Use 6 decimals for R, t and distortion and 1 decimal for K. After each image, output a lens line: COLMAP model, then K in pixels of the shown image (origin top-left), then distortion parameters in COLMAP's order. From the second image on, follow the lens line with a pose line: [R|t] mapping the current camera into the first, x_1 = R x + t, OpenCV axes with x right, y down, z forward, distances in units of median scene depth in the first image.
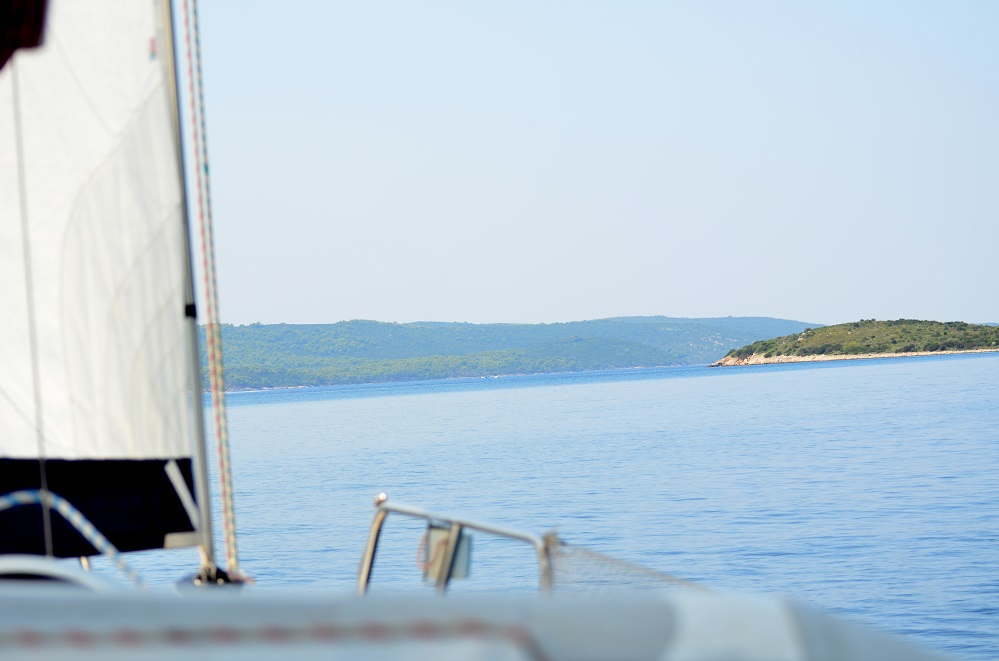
lens RADIAL K [[3028.0, 0, 499.6], [0, 3028.0, 330.8], [0, 0, 1]] dist [-0.830187, 0.000000]
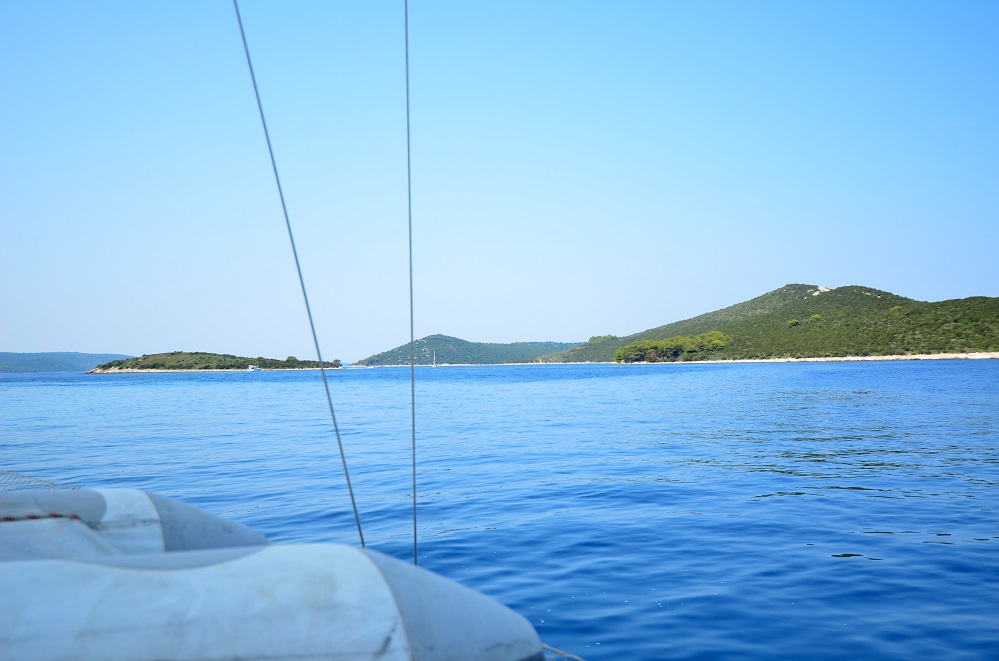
lens RADIAL K [[1025.9, 0, 500.1], [0, 1025.9, 330.3], [0, 0, 1]] dist [0.001287, 0.000000]
pose [[0.903038, 0.051536, 0.426457, 0.031009], [-0.036870, 0.998412, -0.042581, 0.003268], [-0.427974, 0.022729, 0.903505, 0.344488]]
